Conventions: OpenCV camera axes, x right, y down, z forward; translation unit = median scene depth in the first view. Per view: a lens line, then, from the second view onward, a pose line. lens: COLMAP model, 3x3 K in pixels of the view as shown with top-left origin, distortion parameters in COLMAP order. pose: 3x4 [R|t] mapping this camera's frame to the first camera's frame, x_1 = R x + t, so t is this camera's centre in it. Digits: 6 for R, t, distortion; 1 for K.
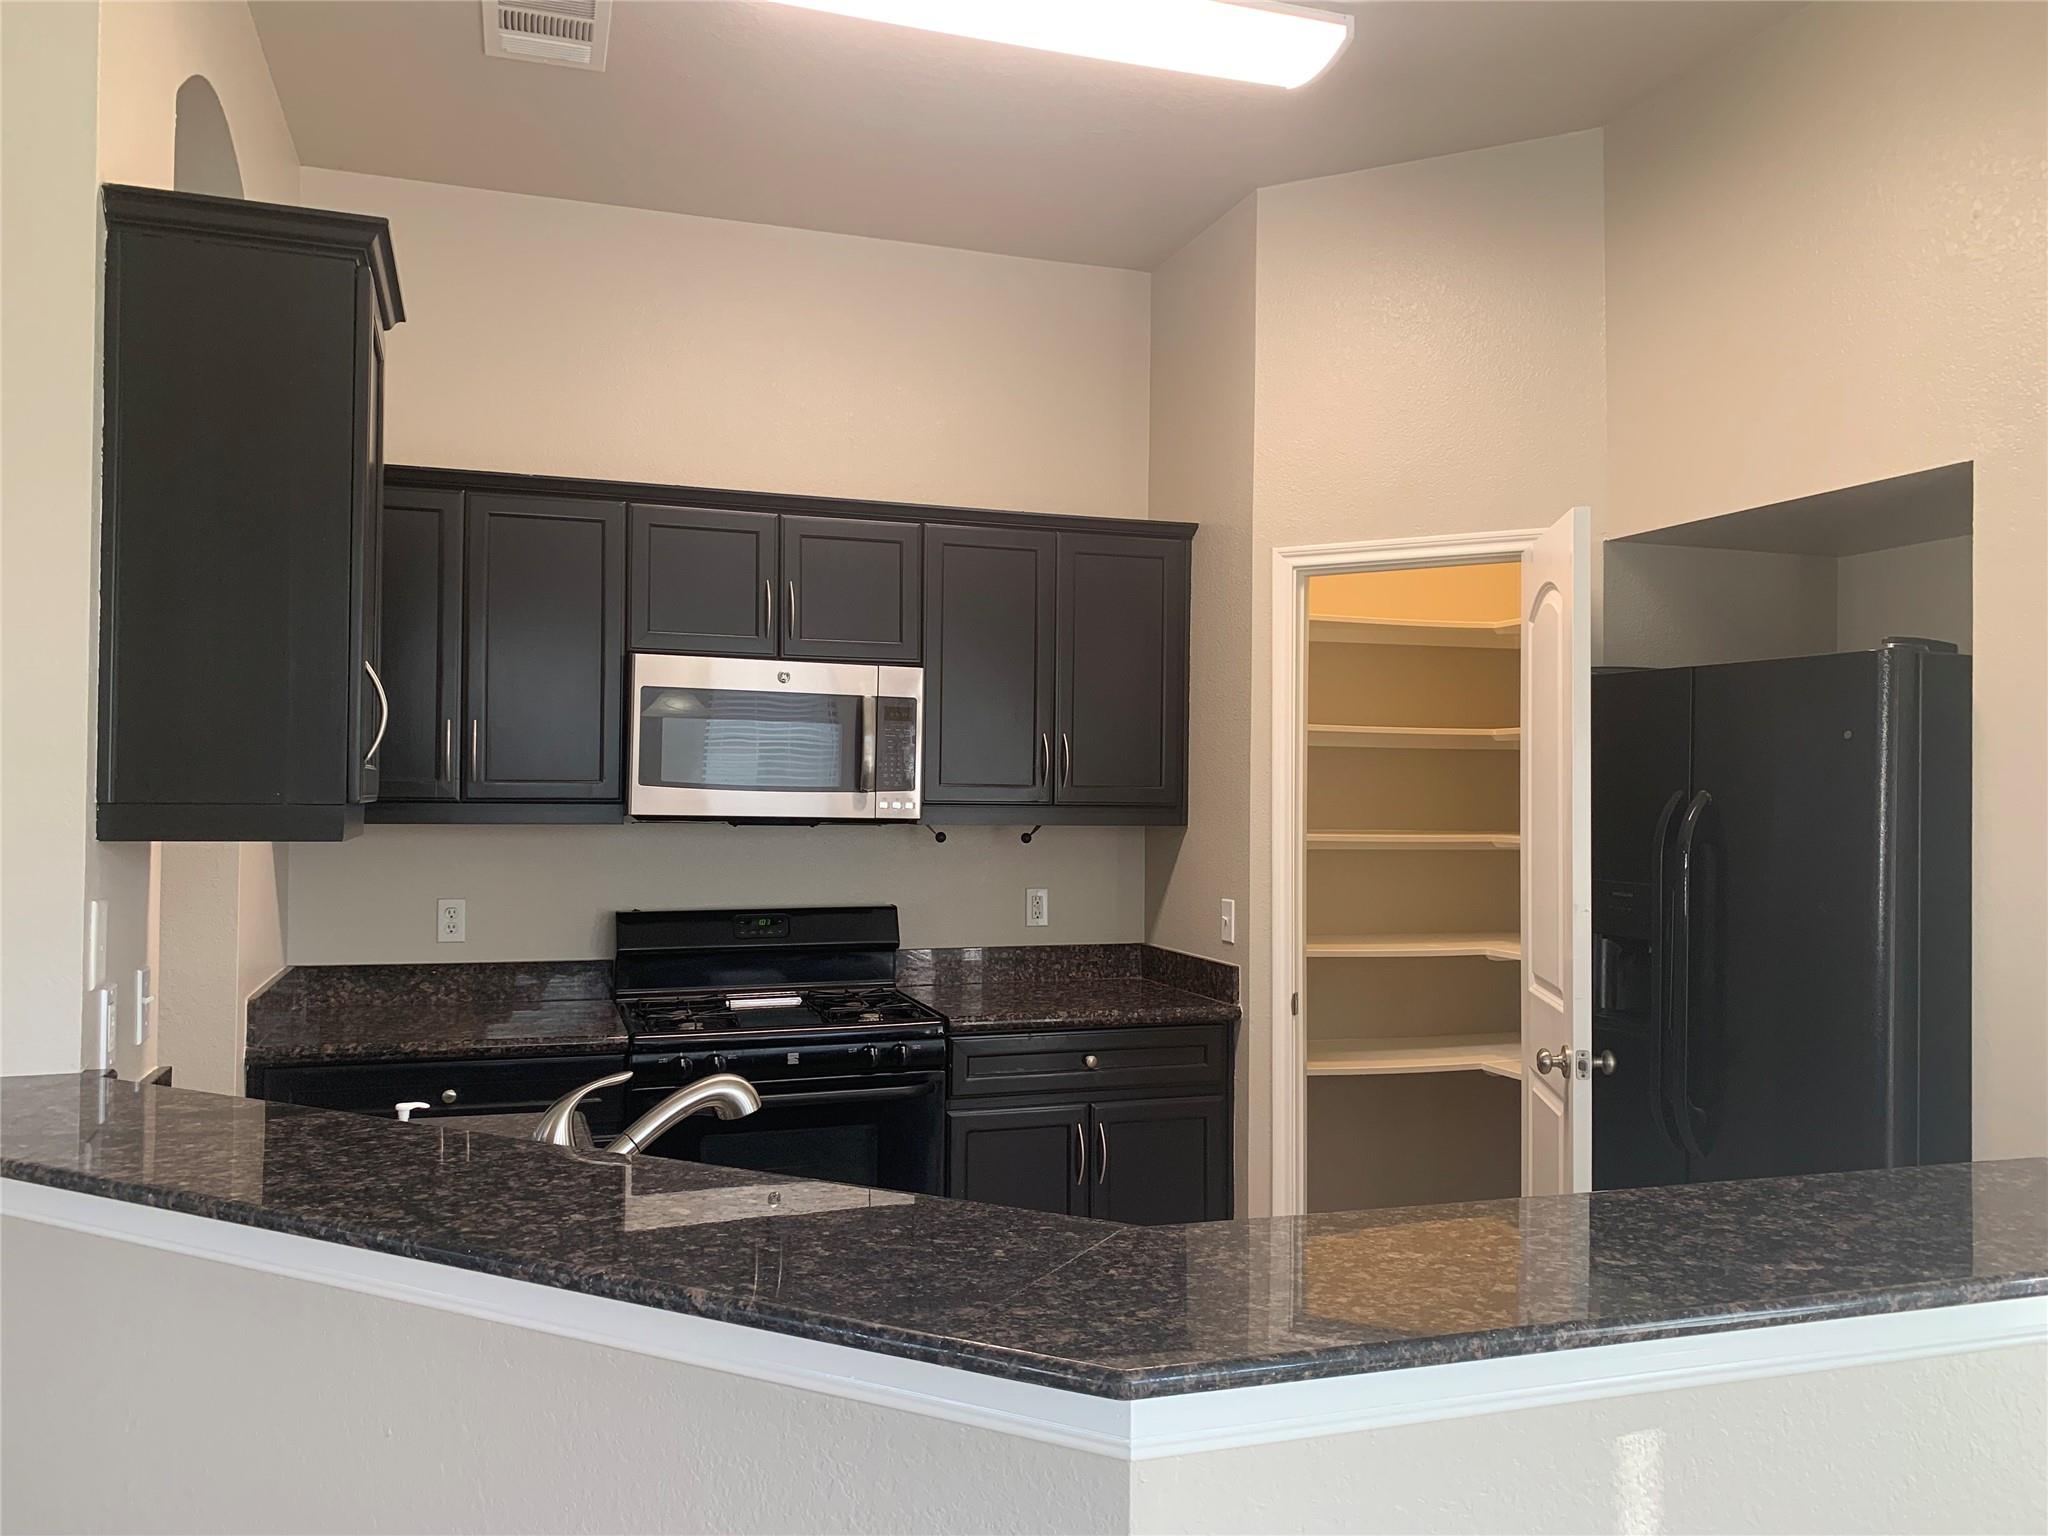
lens RADIAL K [[1567.5, 0, 1032.5], [0, 1567.5, 766.6], [0, 0, 1]] dist [0.036990, -0.043919]
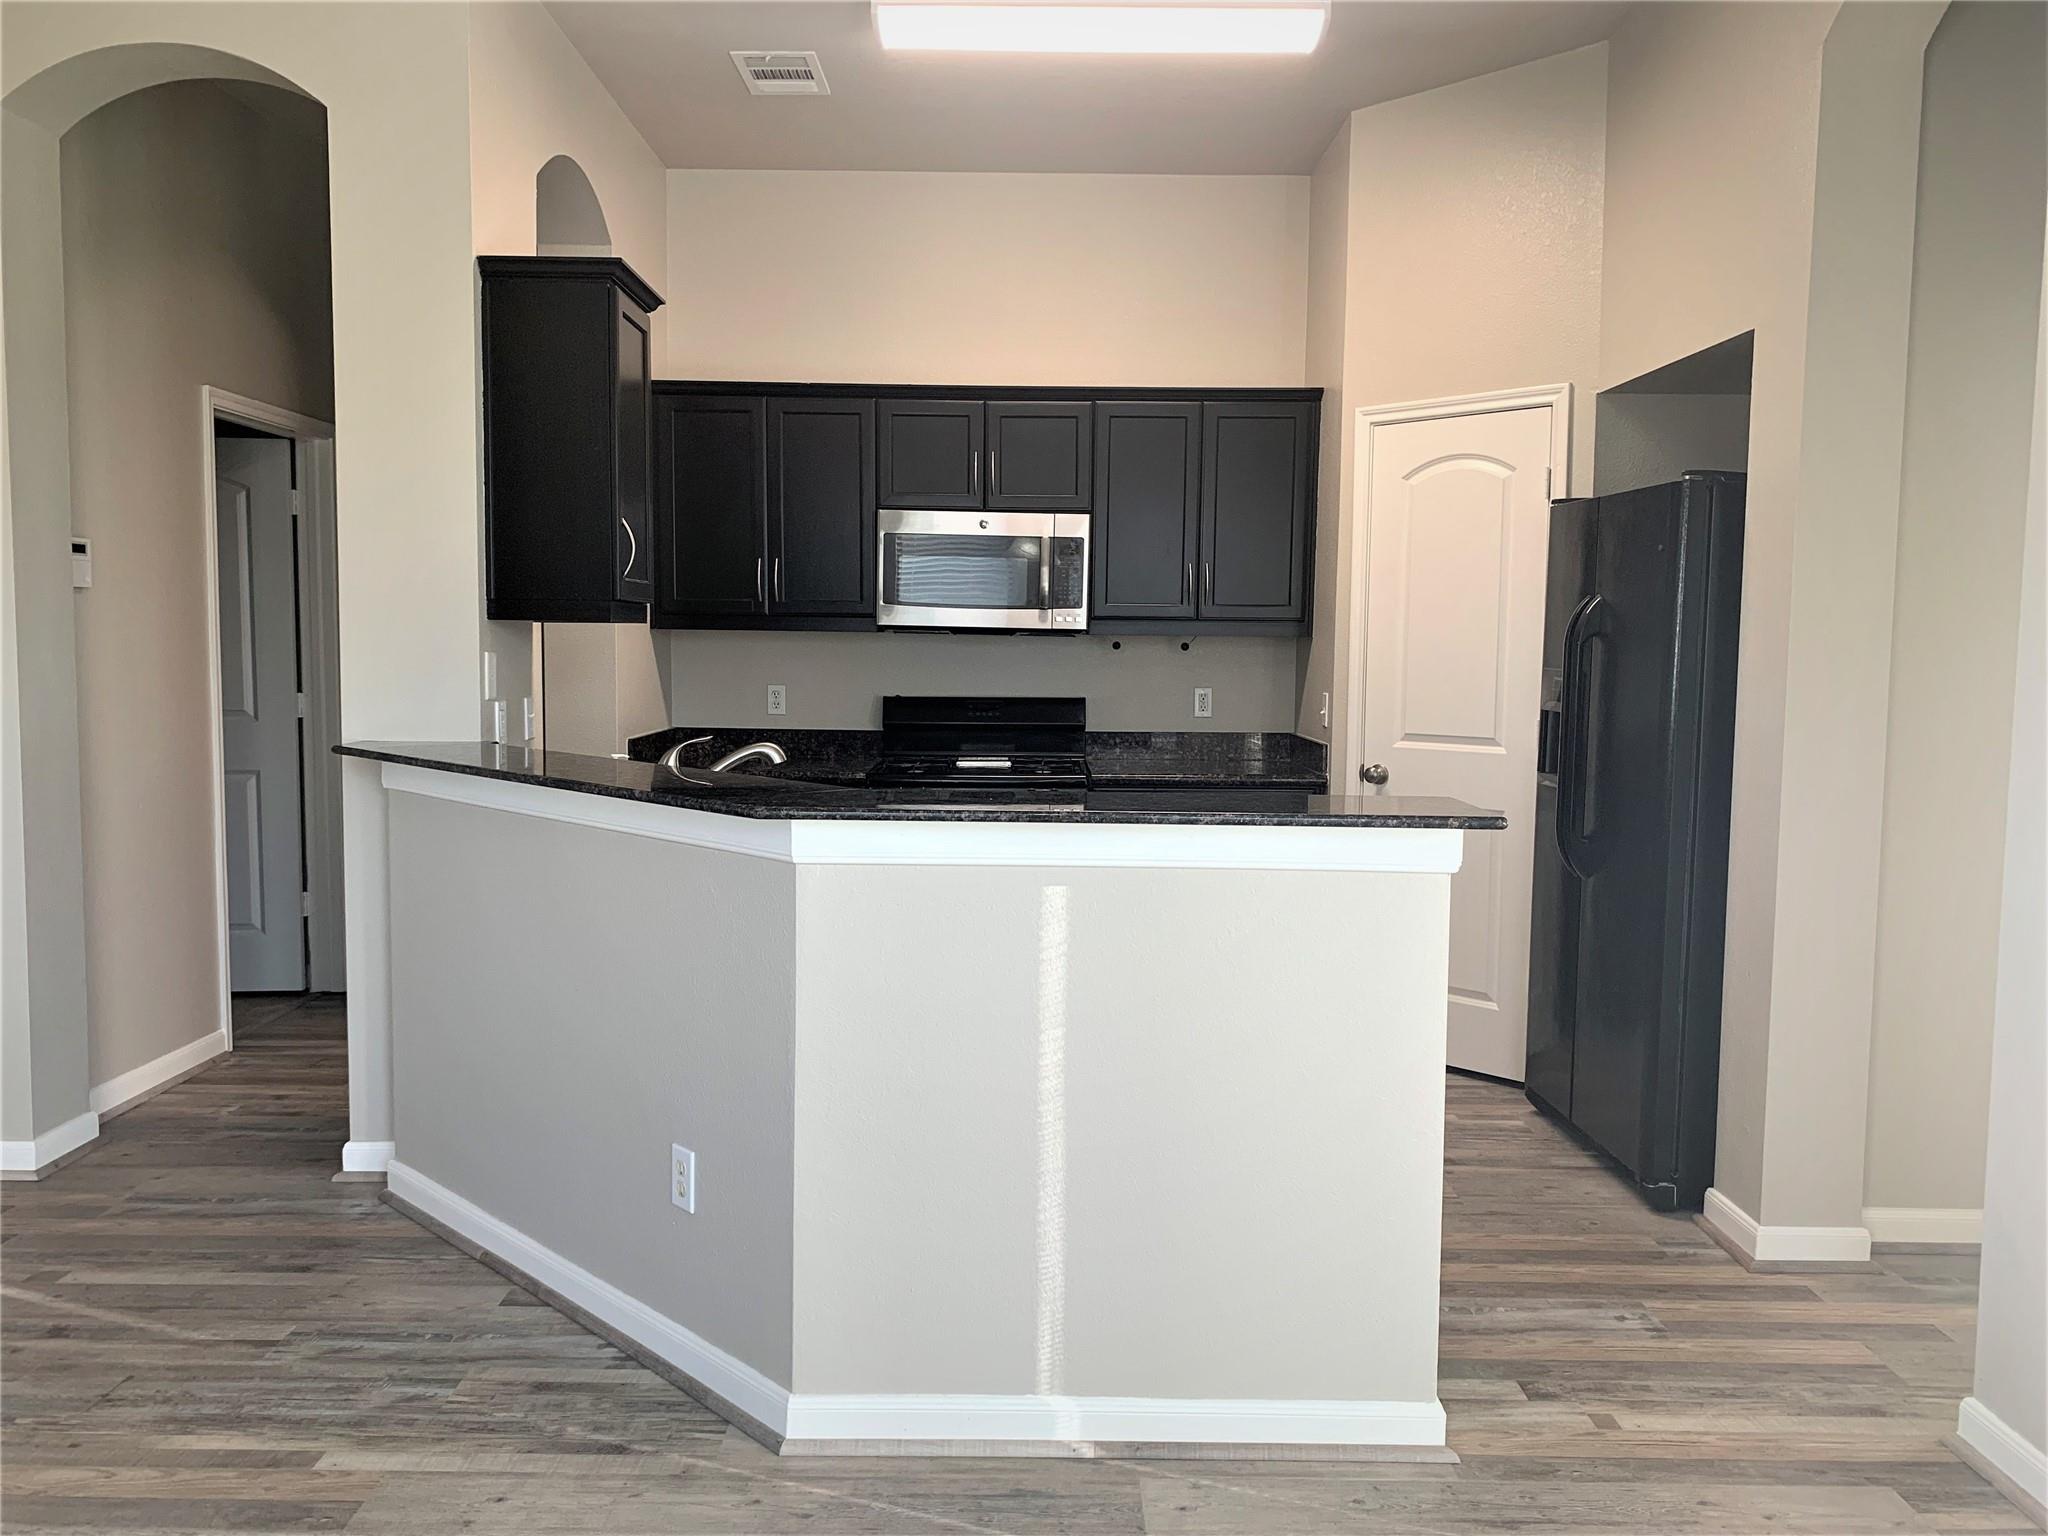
lens RADIAL K [[1567.5, 0, 1017.4], [0, 1567.5, 775.7], [0, 0, 1]] dist [0.036990, -0.043919]
pose [[0.945061, 0.029193, -0.325589, 0.313290], [0.003327, 0.995094, 0.098880, 0.025250], [0.326878, -0.094531, 0.940327, -0.288232]]
